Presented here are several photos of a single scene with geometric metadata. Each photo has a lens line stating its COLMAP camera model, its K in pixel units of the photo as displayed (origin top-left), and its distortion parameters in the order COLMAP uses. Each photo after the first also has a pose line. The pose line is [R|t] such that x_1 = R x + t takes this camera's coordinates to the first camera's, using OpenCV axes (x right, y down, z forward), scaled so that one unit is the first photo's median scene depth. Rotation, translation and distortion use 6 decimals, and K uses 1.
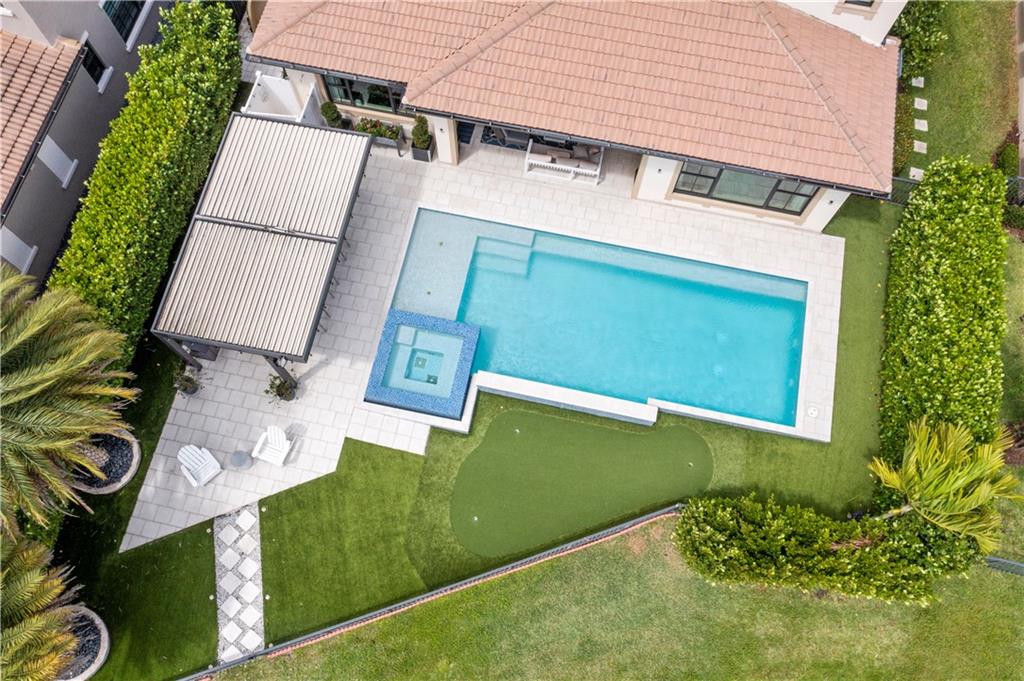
lens RADIAL K [[805.9, 0, 512.0], [0, 805.9, 340.5], [0, 0, 1]] dist [-0.011984, -0.000073]
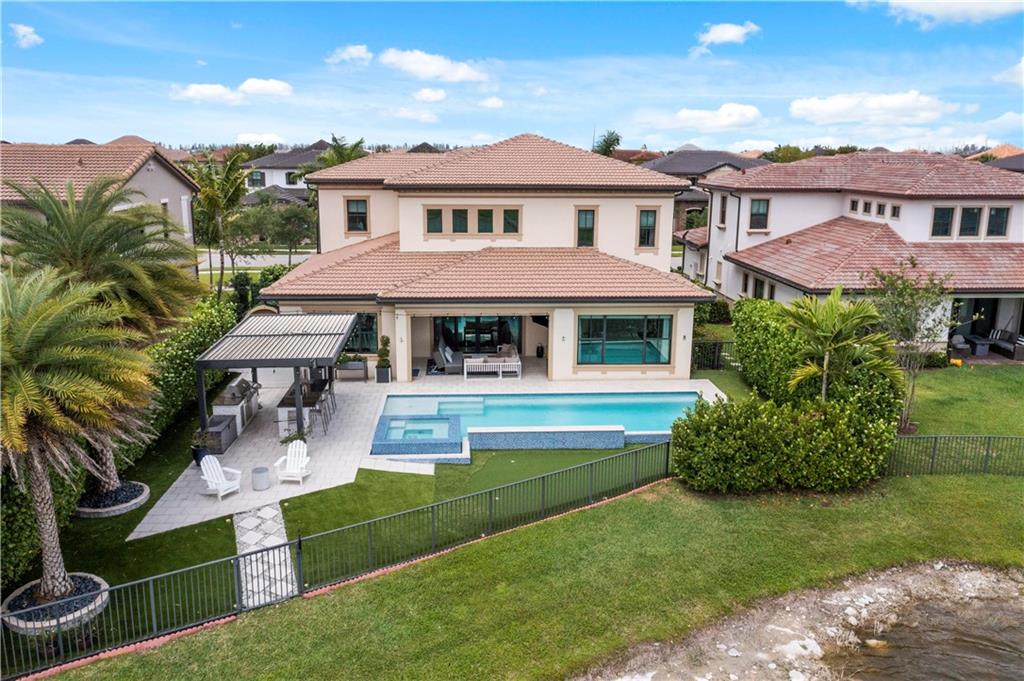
lens RADIAL K [[805.9, 0, 512.0], [0, 805.9, 340.5], [0, 0, 1]] dist [-0.011984, -0.000073]
pose [[0.963521, -0.059880, 0.260847, -0.278360], [0.250556, 0.544384, -0.800542, 0.924877], [-0.094064, 0.836696, 0.539529, 0.270180]]
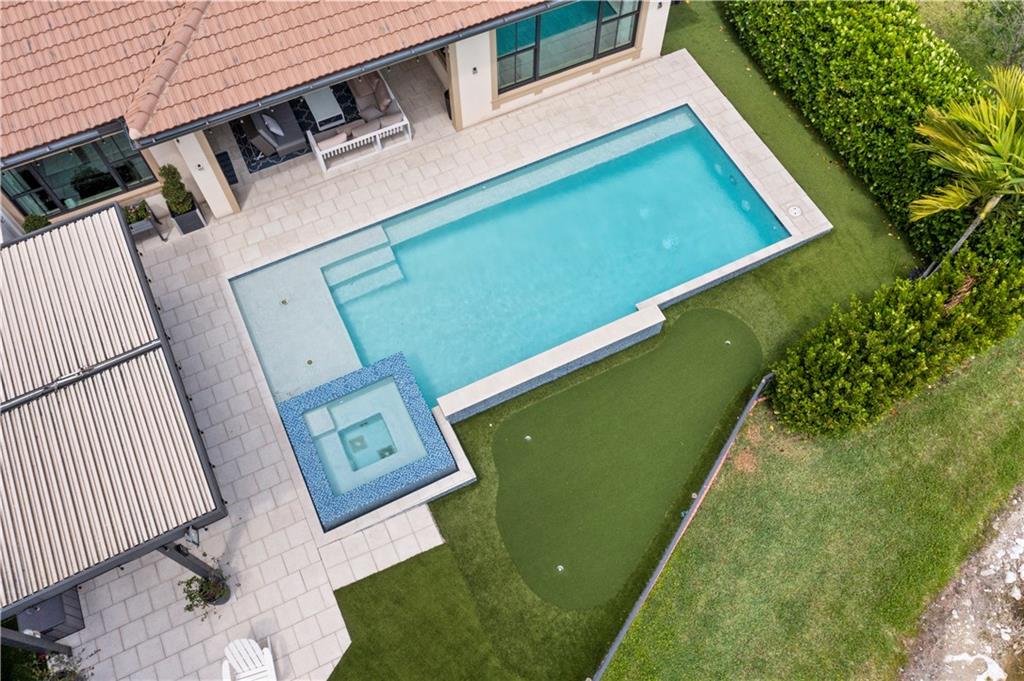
lens RADIAL K [[805.9, 0, 512.0], [0, 805.9, 340.5], [0, 0, 1]] dist [-0.011984, -0.000073]
pose [[0.789338, -0.546470, 0.279852, -0.163275], [0.579313, 0.813878, -0.044718, 0.066403], [-0.203329, 0.197420, 0.959001, 0.295028]]
